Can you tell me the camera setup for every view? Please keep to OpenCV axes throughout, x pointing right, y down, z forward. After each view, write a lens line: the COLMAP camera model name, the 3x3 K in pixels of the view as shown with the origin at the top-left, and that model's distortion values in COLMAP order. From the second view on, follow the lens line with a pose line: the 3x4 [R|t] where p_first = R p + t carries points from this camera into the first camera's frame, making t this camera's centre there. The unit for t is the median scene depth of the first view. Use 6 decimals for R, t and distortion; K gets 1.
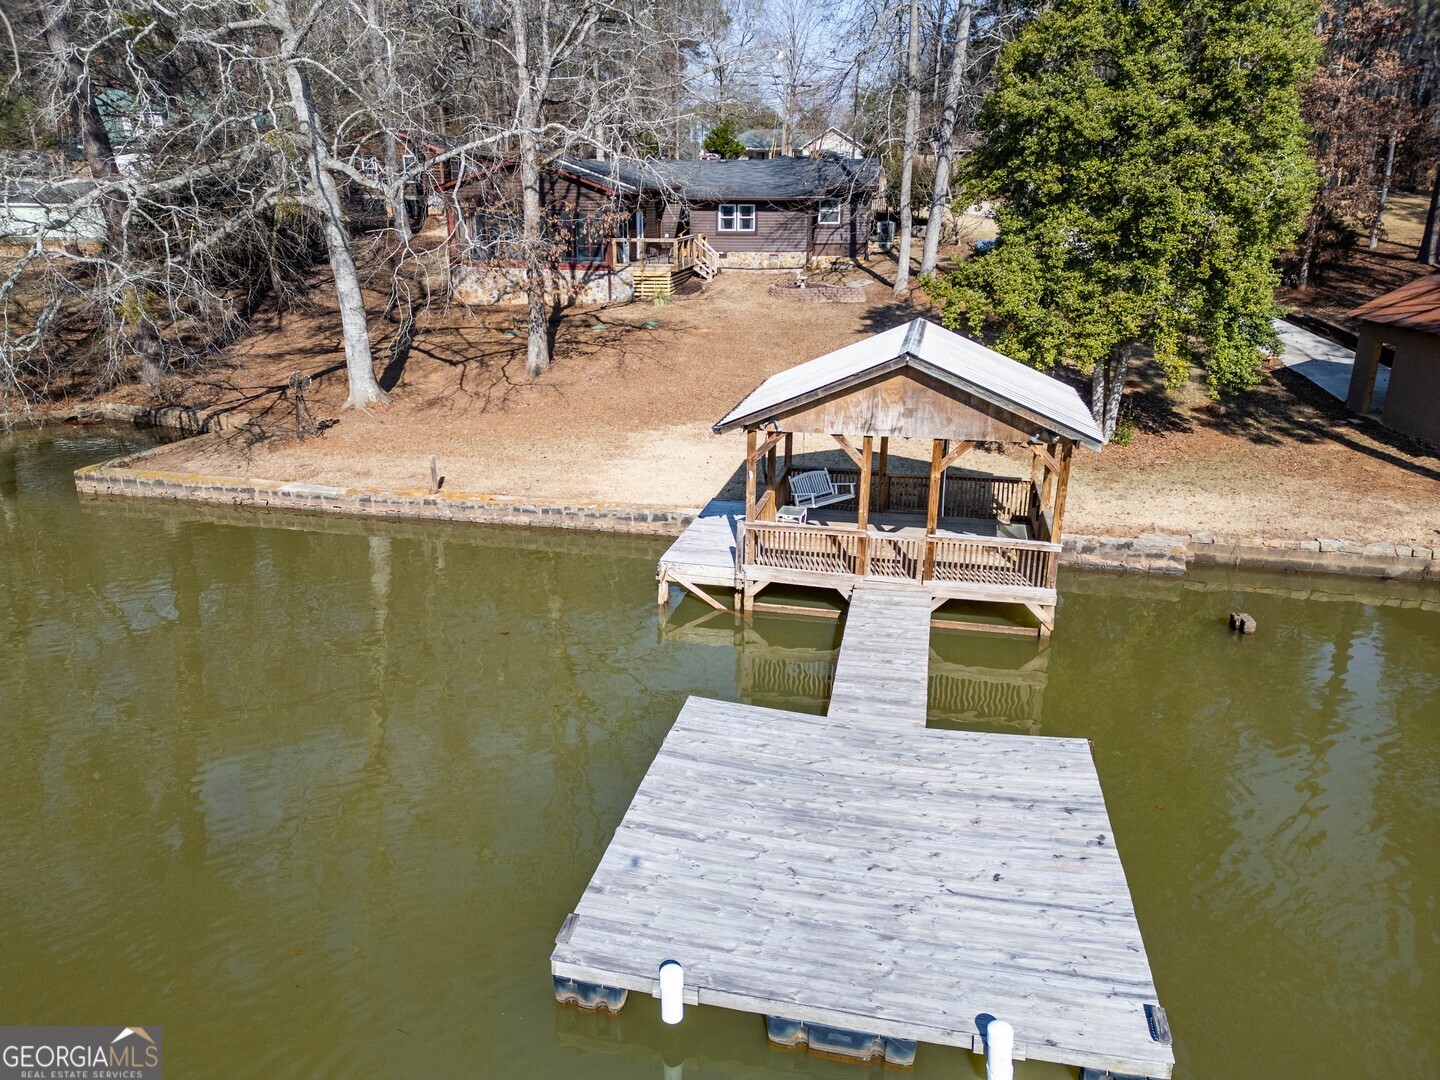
lens RADIAL K [[993.8, 0, 720.0], [0, 993.8, 540.0], [0, 0, 1]] dist [0.044623, -0.004346]
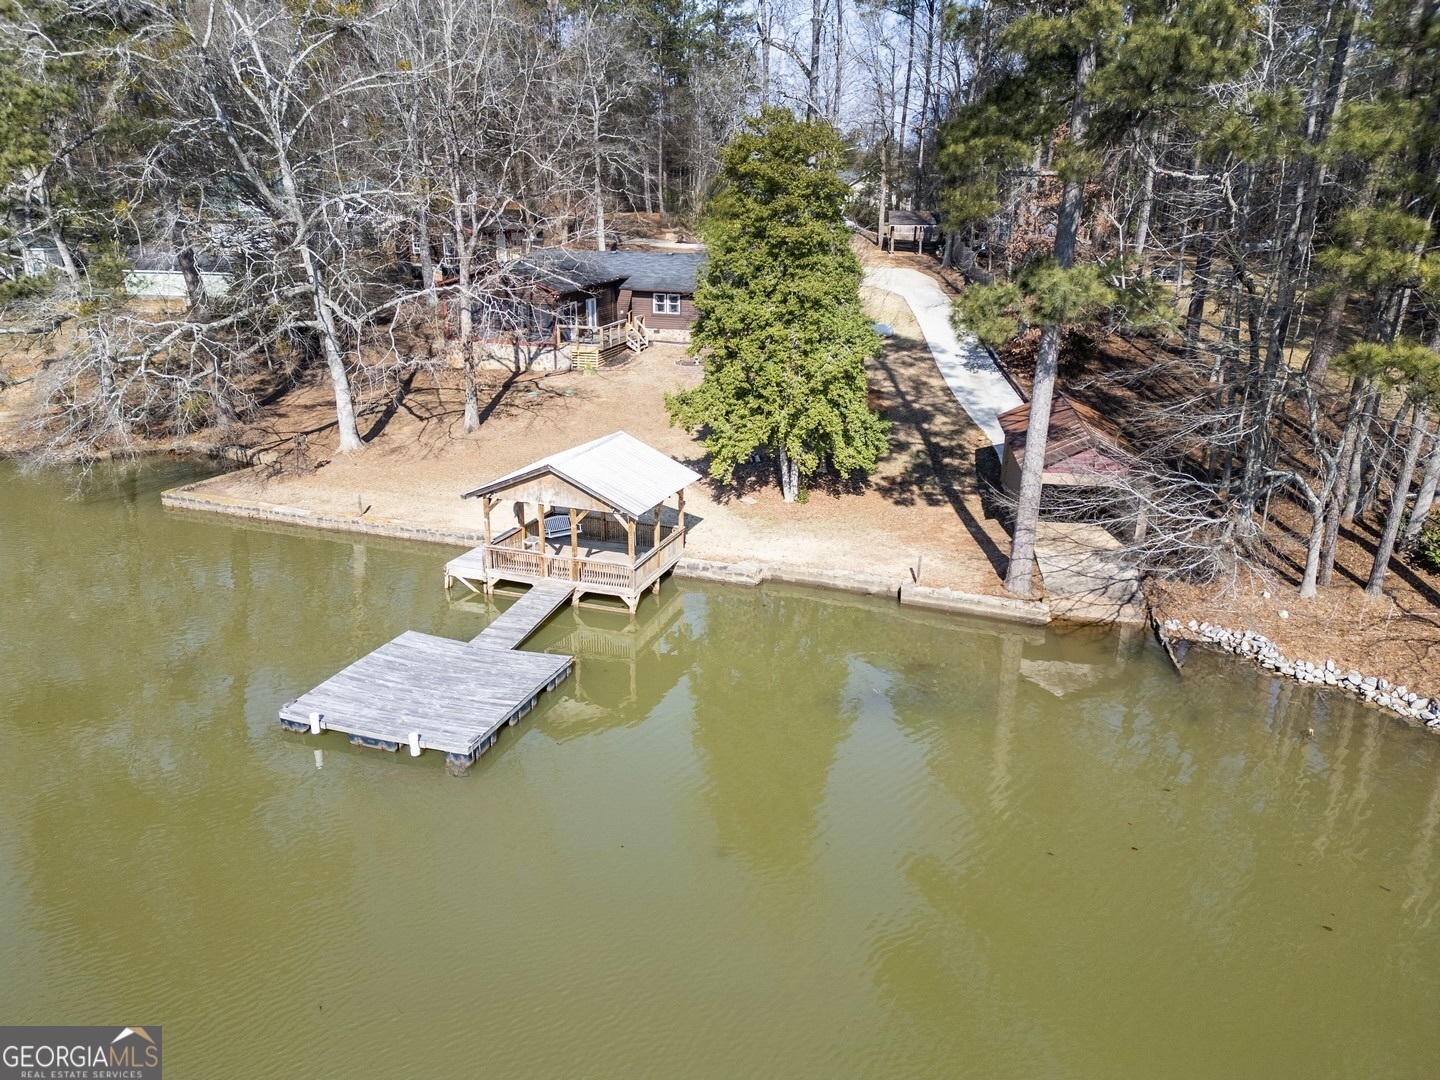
lens RADIAL K [[1027.2, 0, 776.1], [0, 1027.2, 545.7], [0, 0, 1]] dist [0.006804, 0.003108]
pose [[0.996098, 0.046092, -0.075260, 0.431651], [-0.045546, 0.998922, 0.008954, -0.036277], [0.075592, -0.005491, 0.997124, -0.529445]]
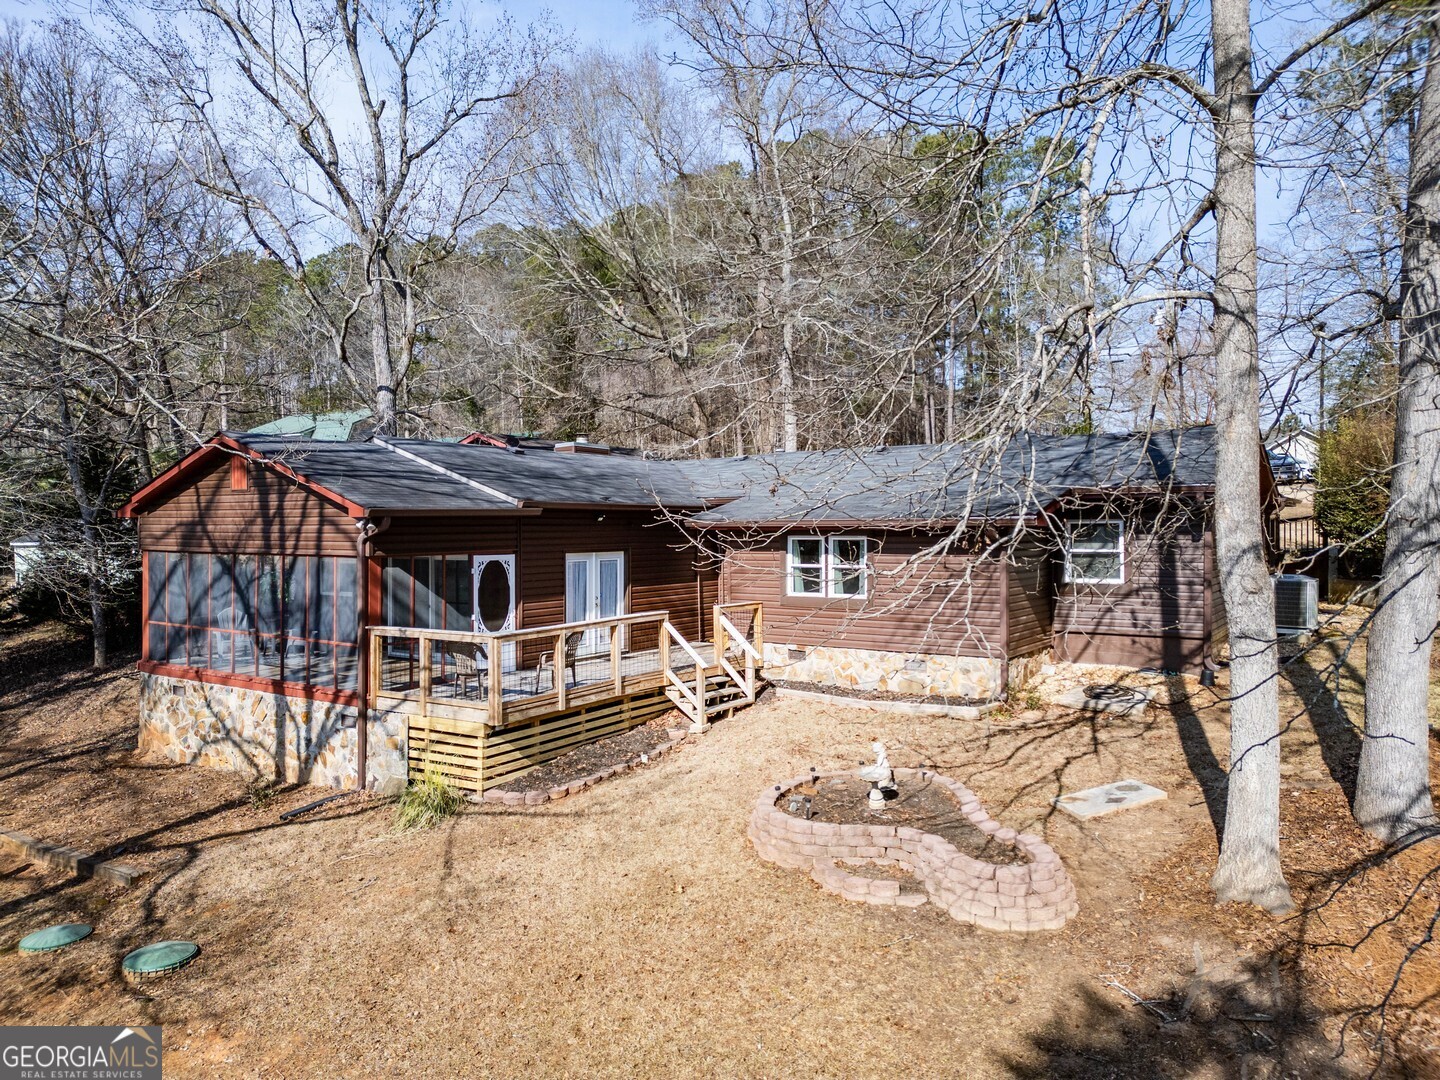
lens RADIAL K [[993.8, 0, 720.0], [0, 993.8, 540.0], [0, 0, 1]] dist [0.044623, -0.004346]
pose [[0.895905, -0.009213, -0.444150, 0.241289], [-0.129115, 0.951227, -0.280173, -0.337046], [0.425068, 0.308355, 0.851020, 0.998629]]
